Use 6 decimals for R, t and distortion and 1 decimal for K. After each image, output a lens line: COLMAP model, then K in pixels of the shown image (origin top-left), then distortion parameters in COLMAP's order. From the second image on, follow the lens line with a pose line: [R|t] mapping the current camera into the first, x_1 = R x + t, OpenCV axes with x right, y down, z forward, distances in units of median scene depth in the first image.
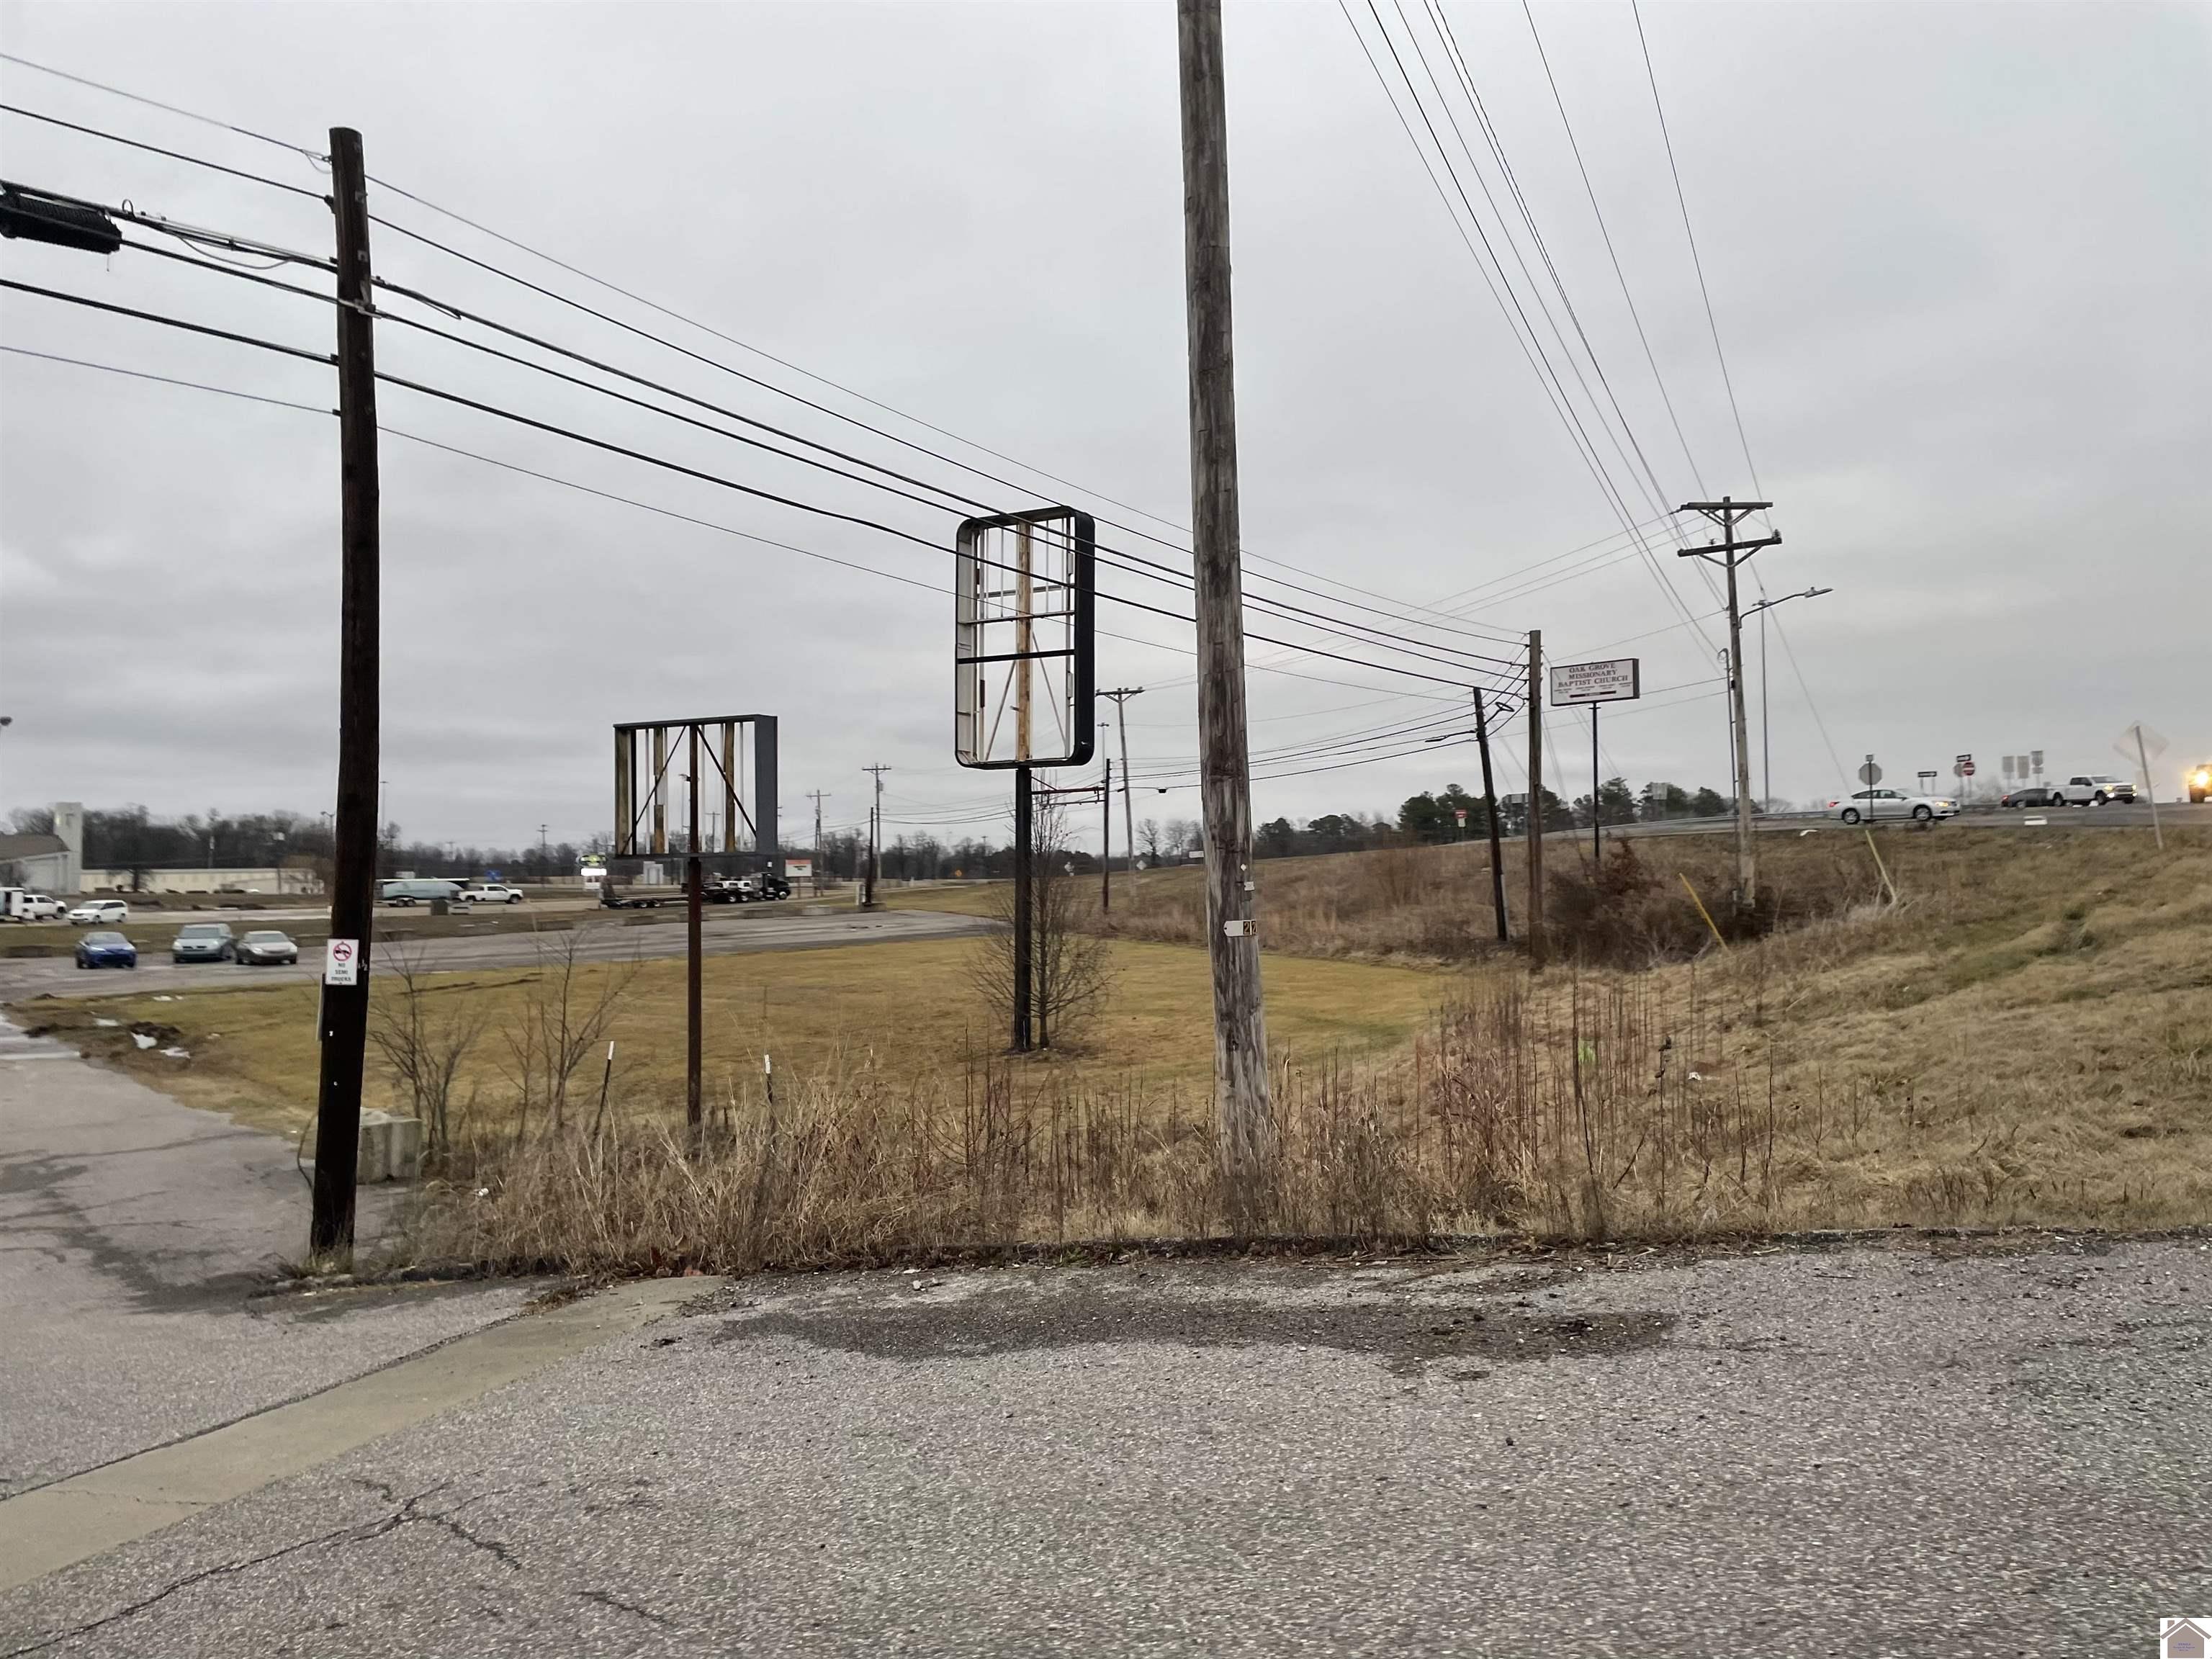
lens RADIAL K [[1662.5, 0, 1126.5], [0, 1662.5, 817.4], [0, 0, 1]] dist [0.097314, -0.119279]
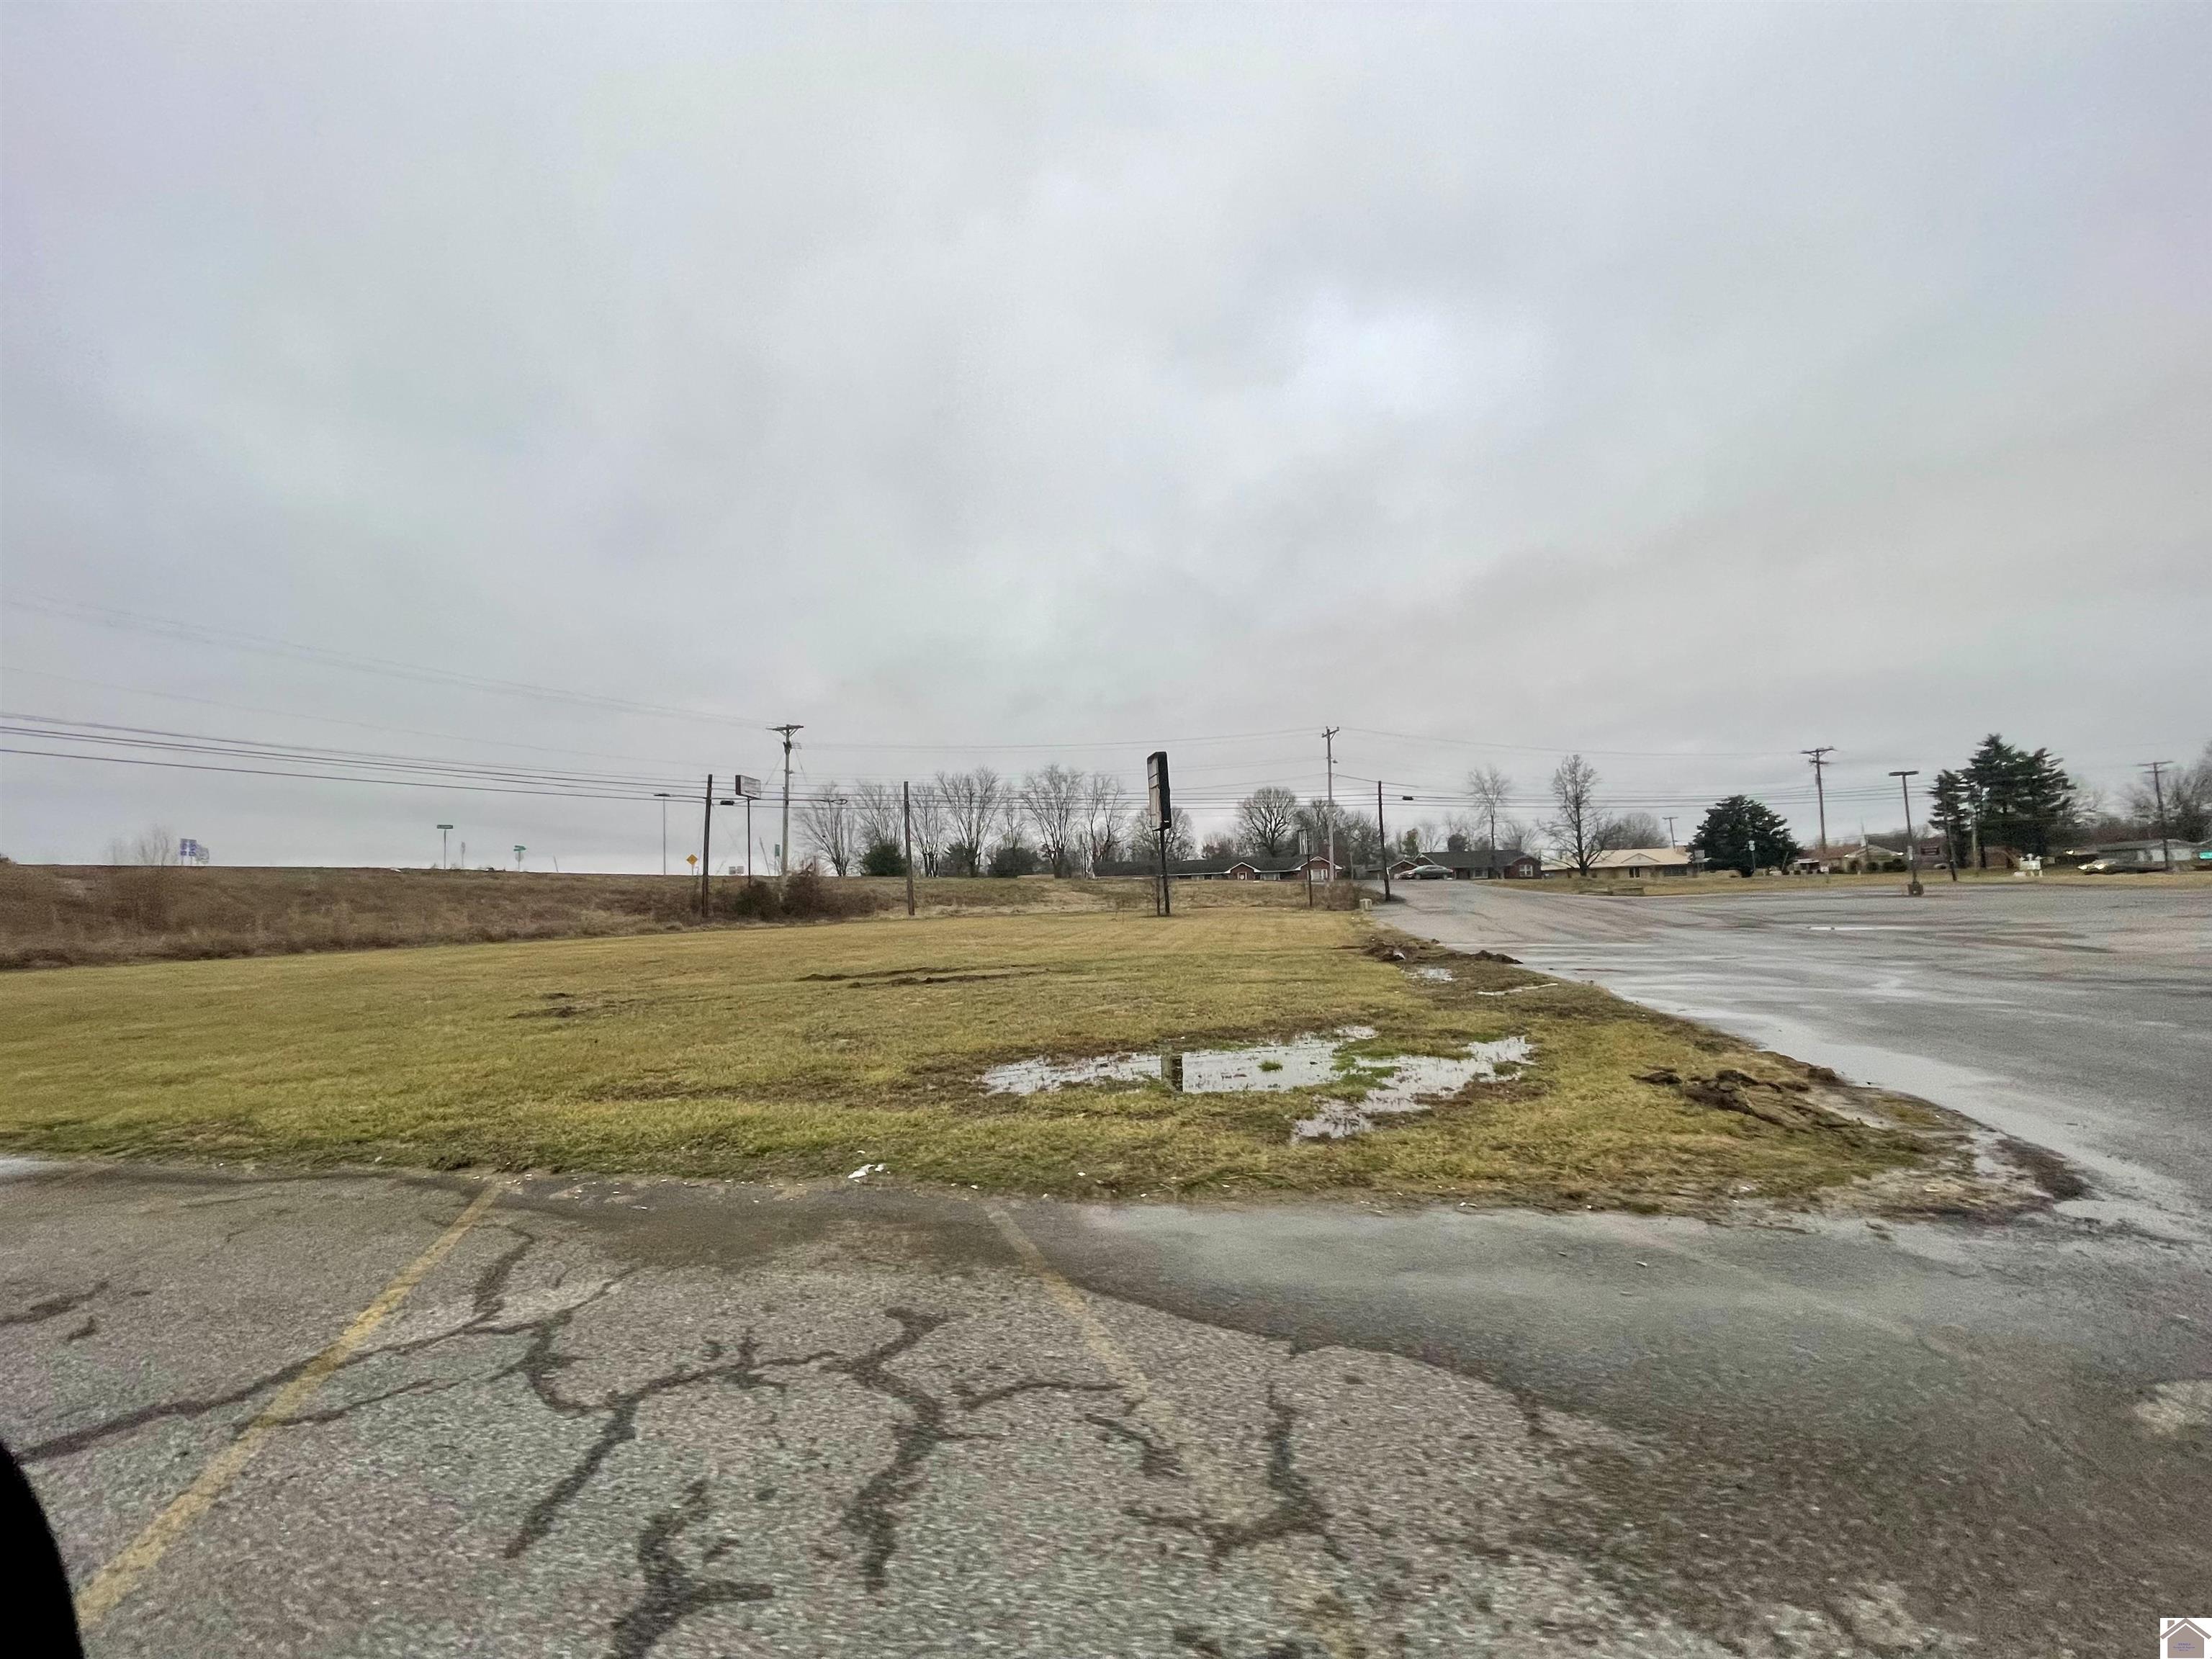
lens RADIAL K [[885.6, 0, 1100.0], [0, 885.6, 825.5], [0, 0, 1]] dist [-0.004640, 0.001772]
pose [[-0.648086, 0.103056, 0.754562, -1.430346], [0.022208, 0.992938, -0.116538, 0.177227], [-0.761243, -0.058769, -0.645798, 2.456635]]
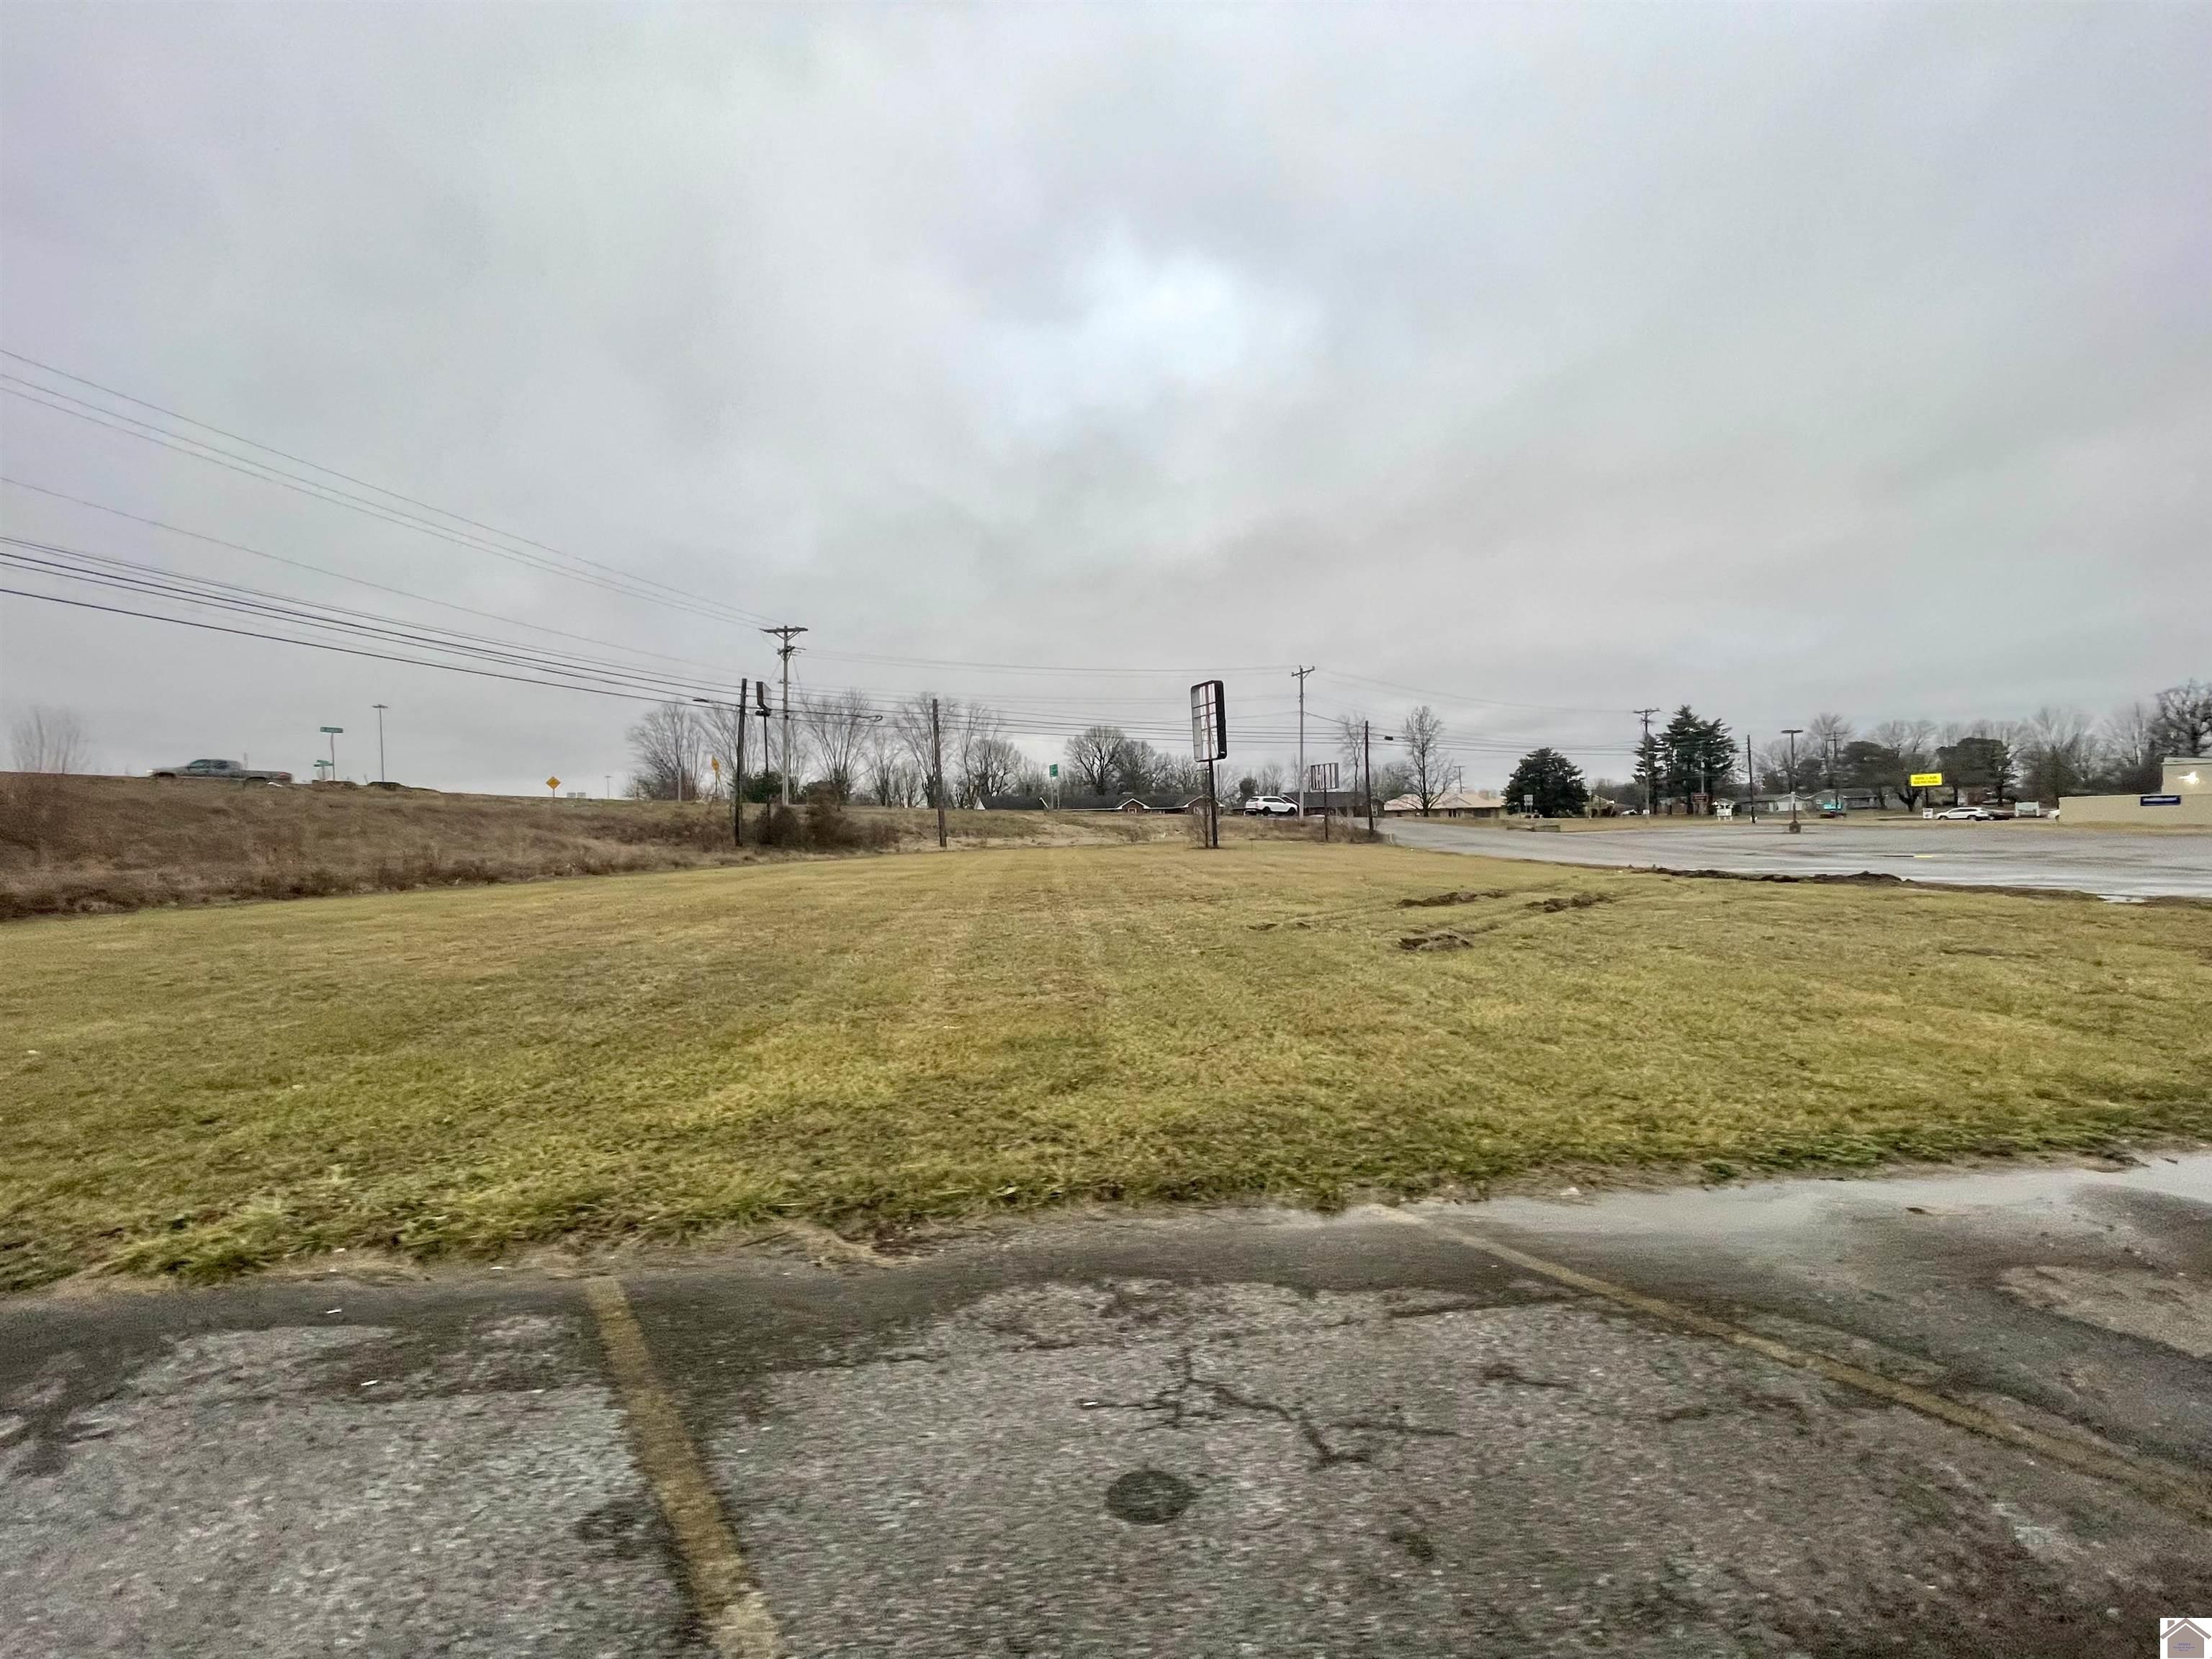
lens RADIAL K [[885.6, 0, 1097.8], [0, 885.6, 807.2], [0, 0, 1]] dist [-0.004640, 0.001772]
pose [[-0.828886, 0.055299, 0.556677, -0.910650], [0.024939, 0.997766, -0.061982, 0.176030], [-0.558861, -0.037493, -0.828413, 2.808732]]
